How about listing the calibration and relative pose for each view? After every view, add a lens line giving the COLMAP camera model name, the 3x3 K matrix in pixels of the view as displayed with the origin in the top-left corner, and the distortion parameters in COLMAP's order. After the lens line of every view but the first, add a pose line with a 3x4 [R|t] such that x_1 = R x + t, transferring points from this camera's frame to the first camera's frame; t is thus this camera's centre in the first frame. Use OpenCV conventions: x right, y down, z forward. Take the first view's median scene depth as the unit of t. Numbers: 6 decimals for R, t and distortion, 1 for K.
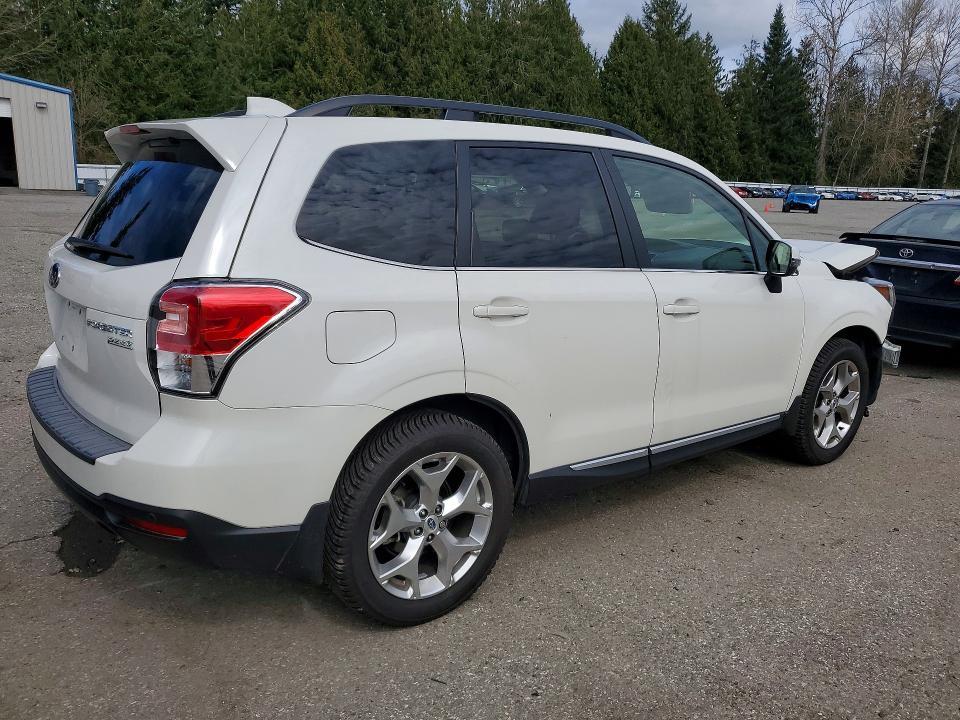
lens RADIAL K [[803.4, 0, 480.0], [0, 803.4, 360.0], [0, 0, 1]] dist [0.066732, -0.000485]
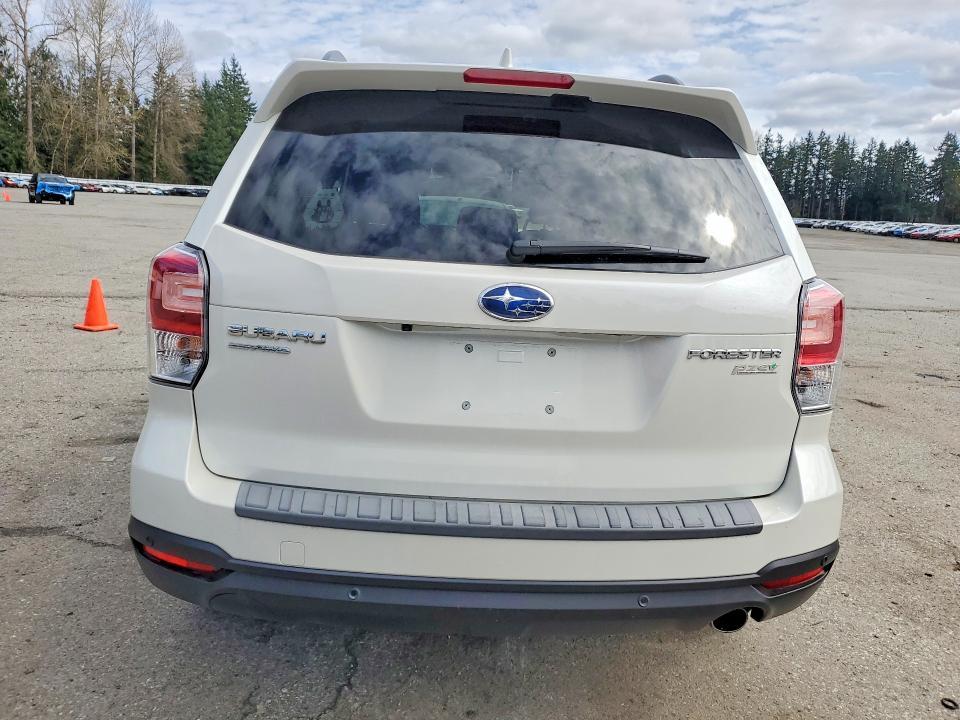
lens RADIAL K [[803.4, 0, 480.0], [0, 803.4, 360.0], [0, 0, 1]] dist [0.066732, -0.000485]
pose [[0.569211, -0.164044, 0.805660, -0.092613], [0.155904, 0.983651, 0.090137, -0.010806], [-0.807275, 0.074299, 0.585480, 0.054766]]
